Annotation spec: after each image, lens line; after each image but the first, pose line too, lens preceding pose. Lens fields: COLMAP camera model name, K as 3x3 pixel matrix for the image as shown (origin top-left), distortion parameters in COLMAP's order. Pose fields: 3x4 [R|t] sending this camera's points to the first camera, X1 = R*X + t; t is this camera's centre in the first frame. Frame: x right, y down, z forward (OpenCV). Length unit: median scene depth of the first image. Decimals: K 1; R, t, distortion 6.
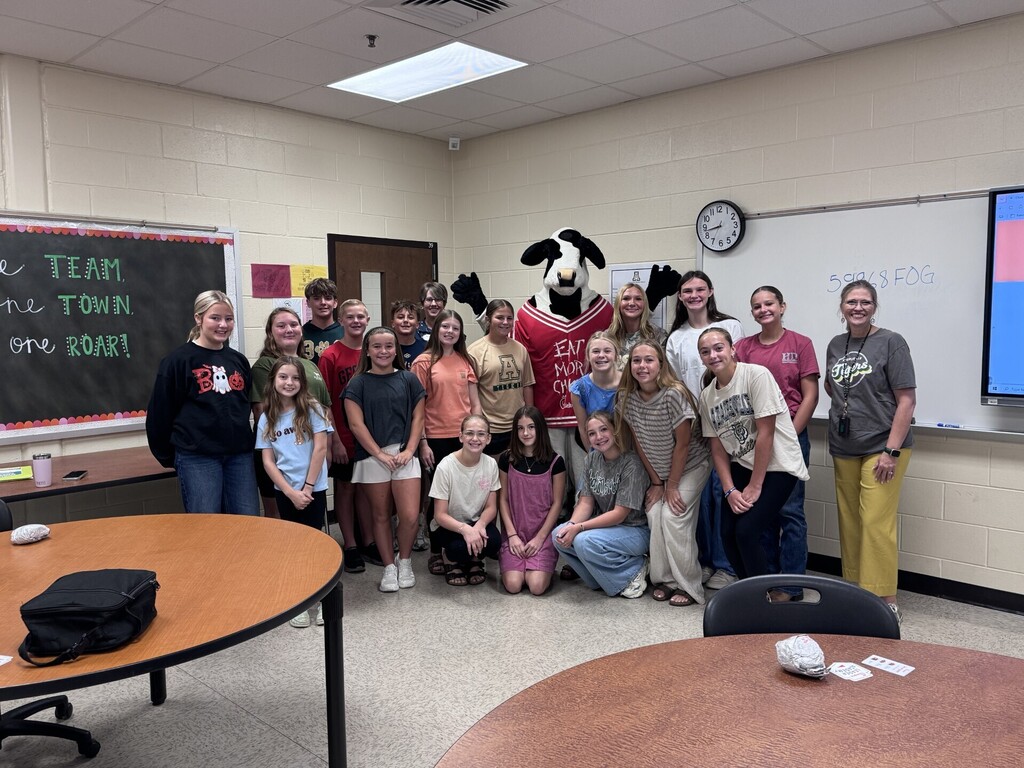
lens RADIAL K [[790.3, 0, 512.0], [0, 790.3, 384.0], [0, 0, 1]] dist [0.004163, 0.001482]
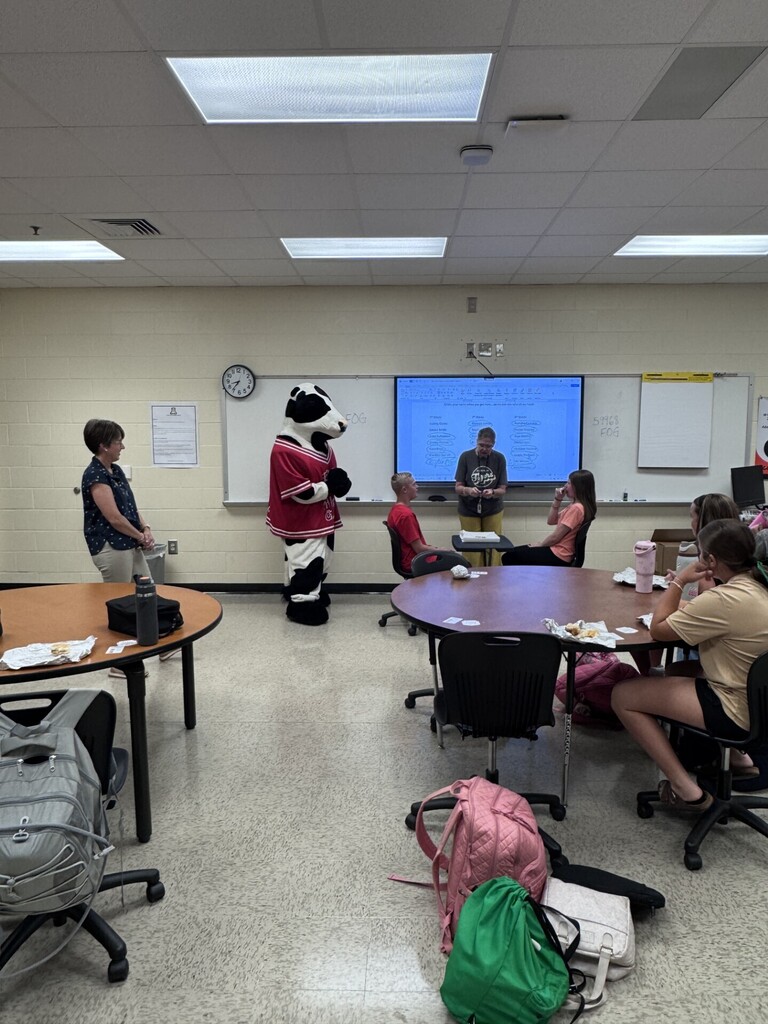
lens RADIAL K [[717.8, 0, 384.0], [0, 717.8, 512.0], [0, 0, 1]] dist [-0.000962, -0.000626]
pose [[0.736476, -0.071505, 0.672674, -0.521810], [0.055368, 0.997433, 0.045407, 0.004171], [-0.674194, 0.003804, 0.738545, -0.226421]]
